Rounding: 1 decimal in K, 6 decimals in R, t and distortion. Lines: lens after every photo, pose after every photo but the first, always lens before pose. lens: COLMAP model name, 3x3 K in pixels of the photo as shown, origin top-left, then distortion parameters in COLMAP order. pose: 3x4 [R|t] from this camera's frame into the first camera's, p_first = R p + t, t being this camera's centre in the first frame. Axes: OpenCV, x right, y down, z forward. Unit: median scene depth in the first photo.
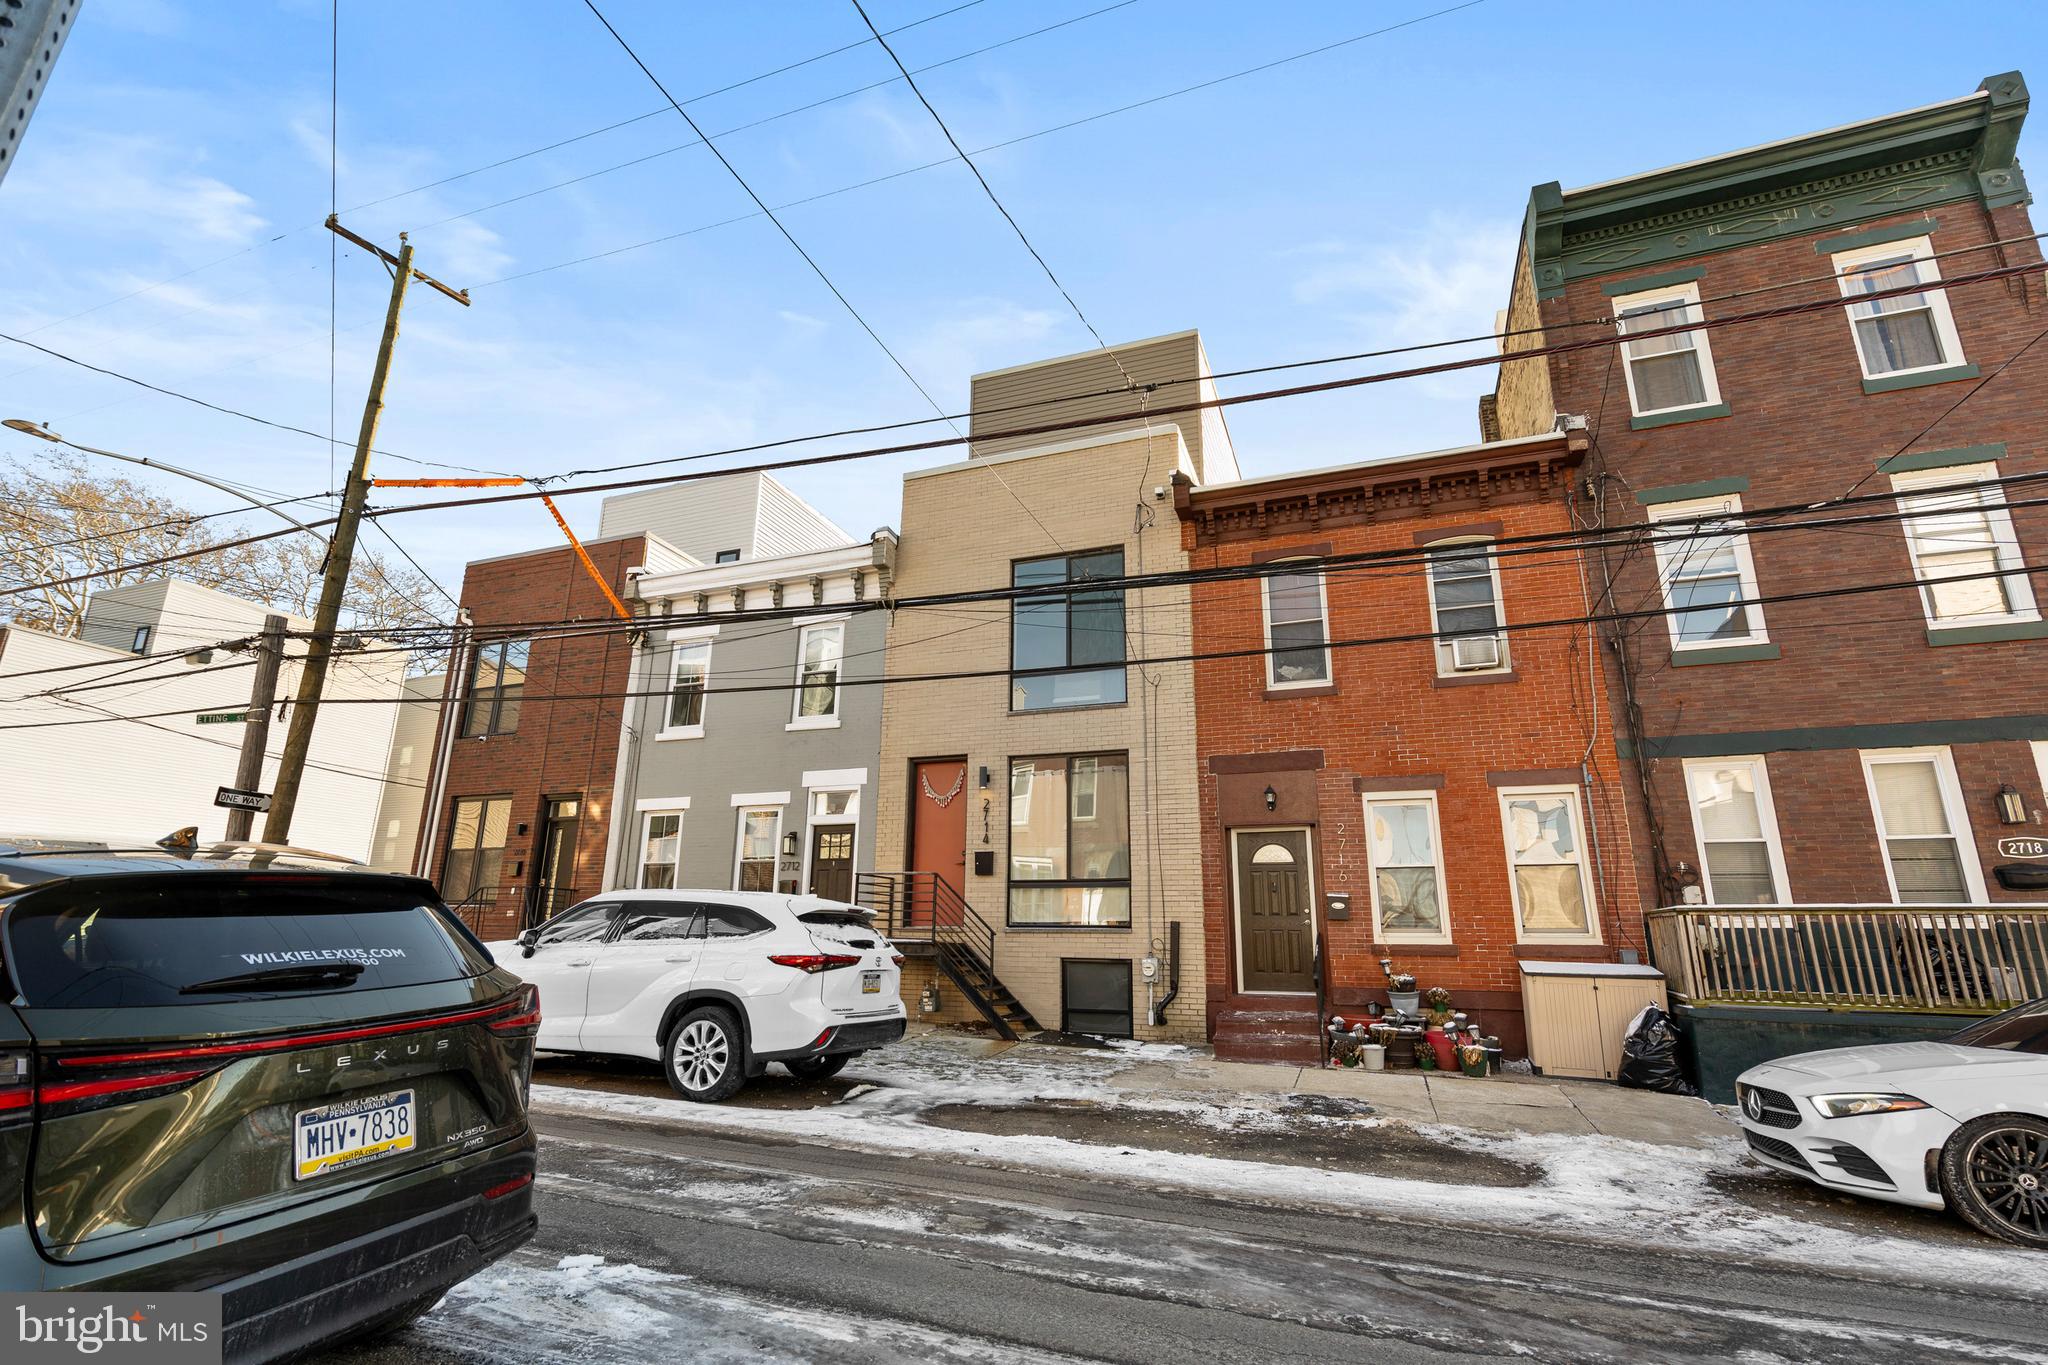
lens RADIAL K [[939.3, 0, 1024.0], [0, 939.3, 682.5], [0, 0, 1]] dist [0.001725, 0.000418]
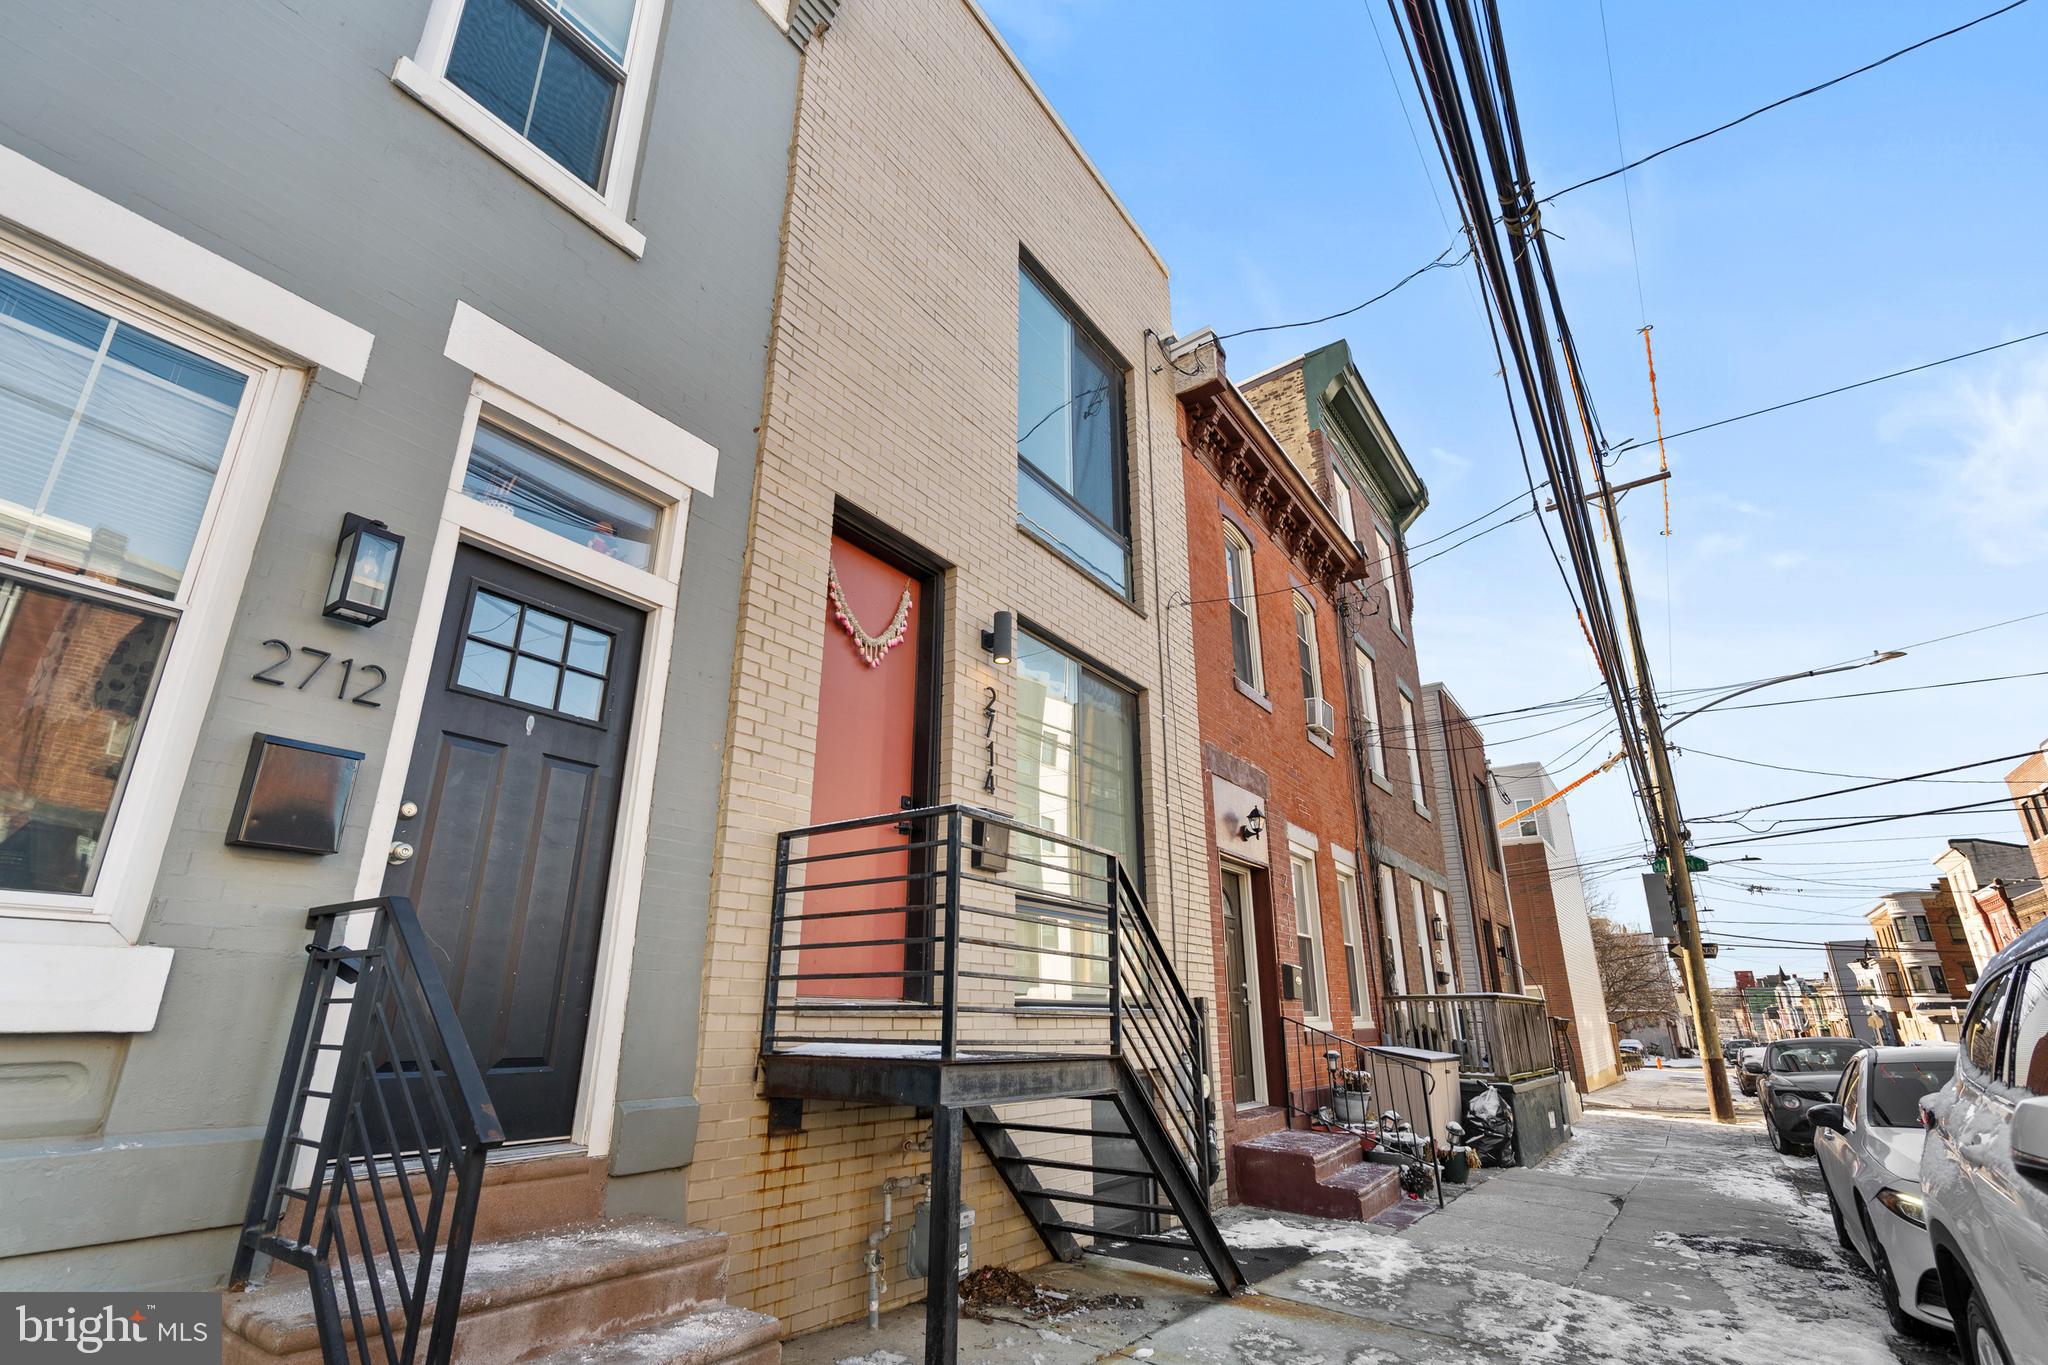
lens RADIAL K [[939.3, 0, 1024.0], [0, 939.3, 682.5], [0, 0, 1]] dist [0.001725, 0.000418]
pose [[0.242476, 0.316479, 0.917086, -0.430700], [-0.261224, 0.931682, -0.252449, 0.229485], [-0.934327, -0.178352, 0.308583, 0.885687]]
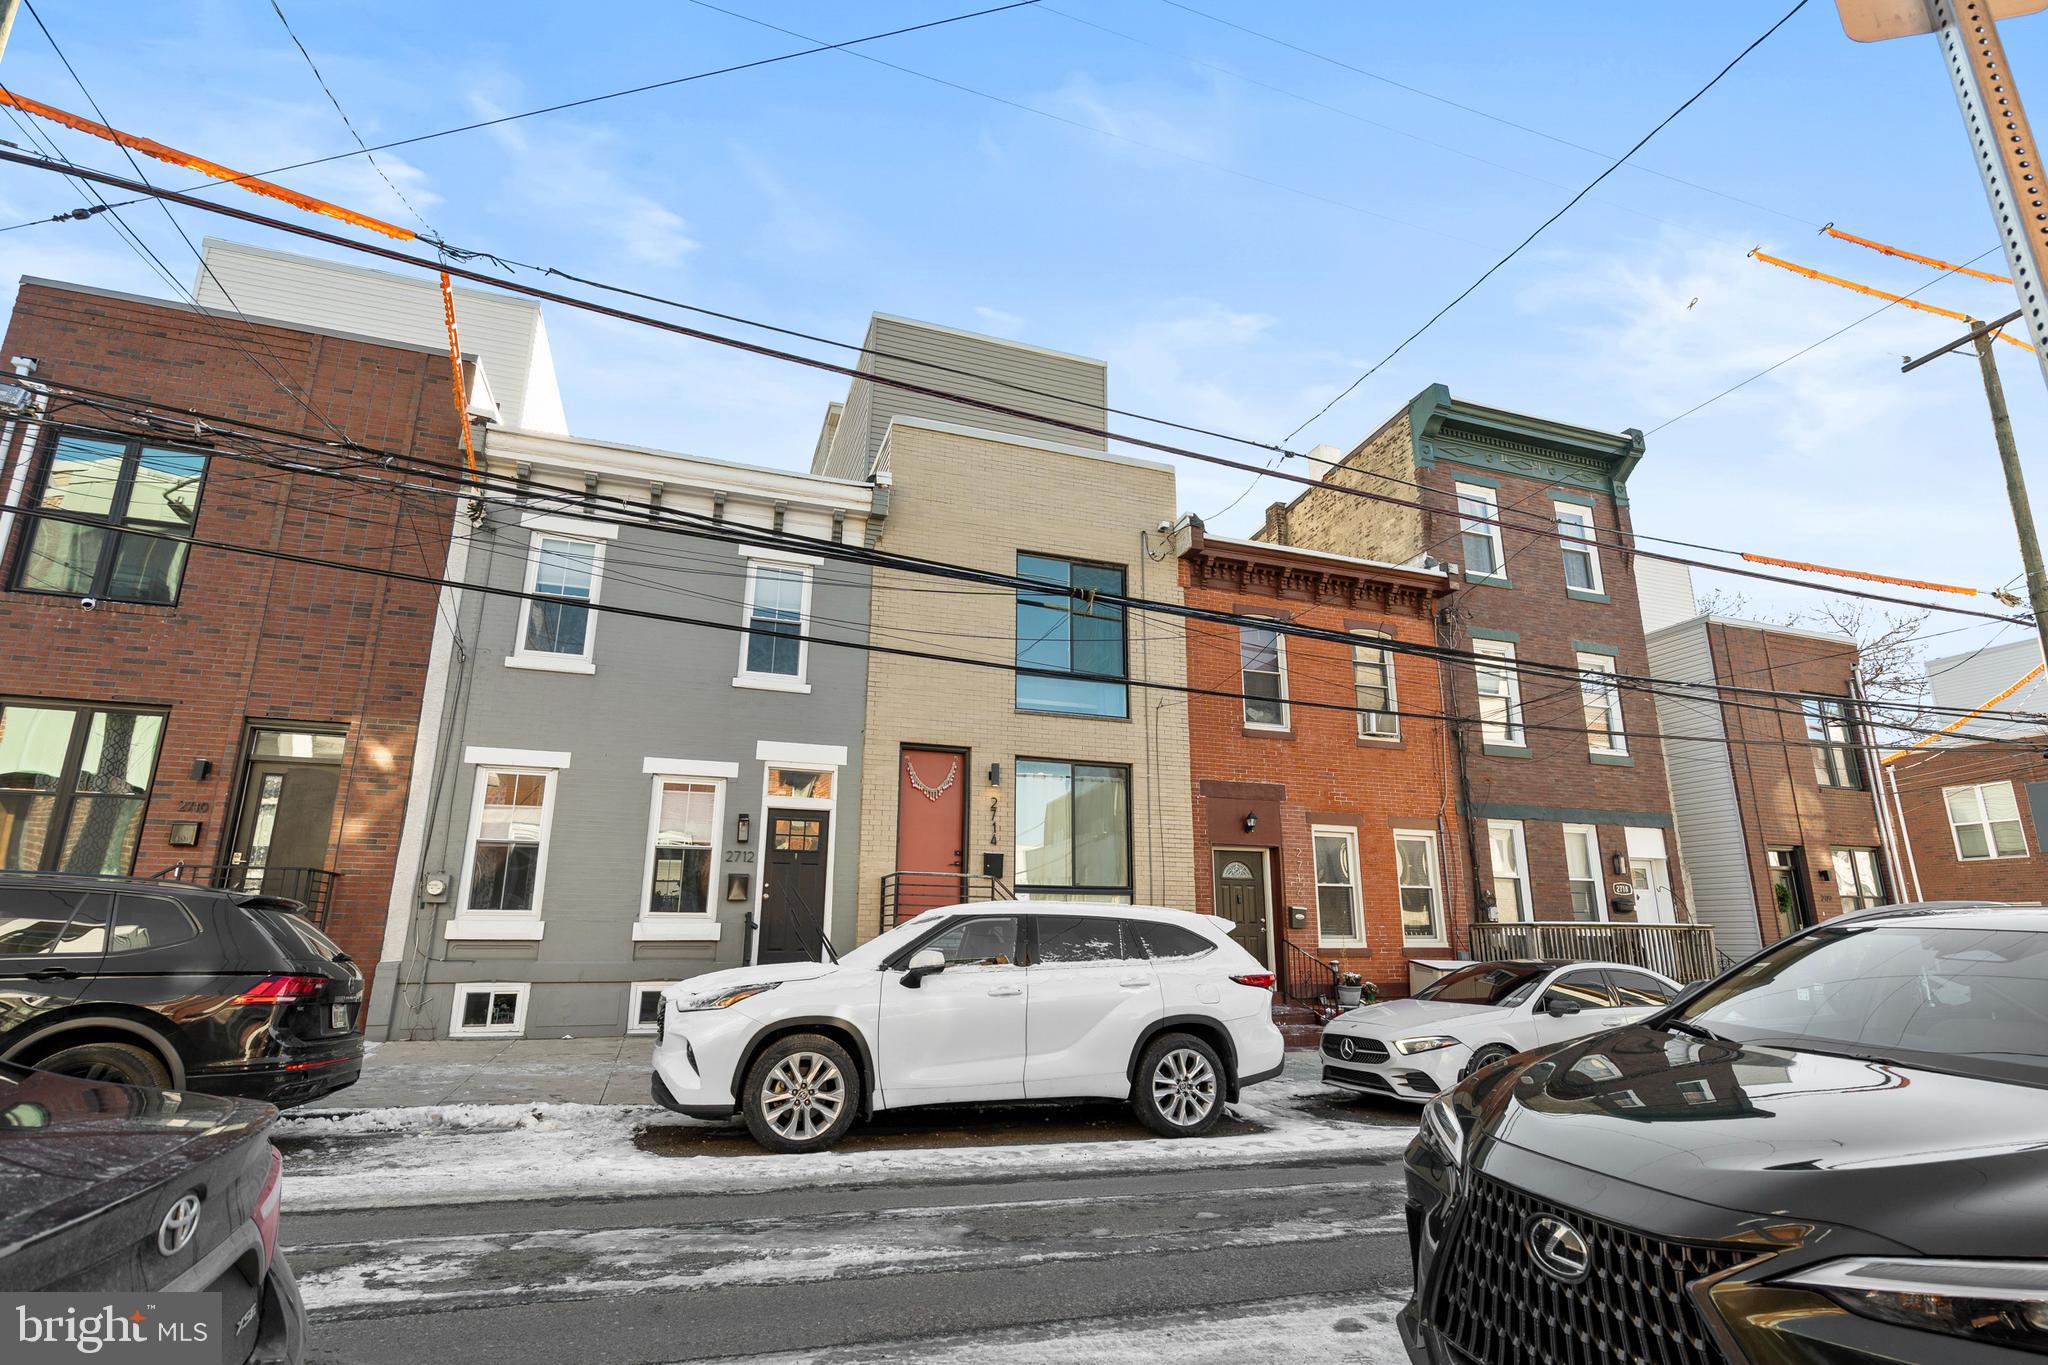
lens RADIAL K [[981.4, 0, 1024.0], [0, 981.4, 682.5], [0, 0, 1]] dist [0.001740, 0.000243]
pose [[0.762767, 0.156057, 0.627561, -0.675538], [-0.171661, 0.984492, -0.036171, 0.041454], [-0.623473, -0.080137, 0.777727, 0.229222]]
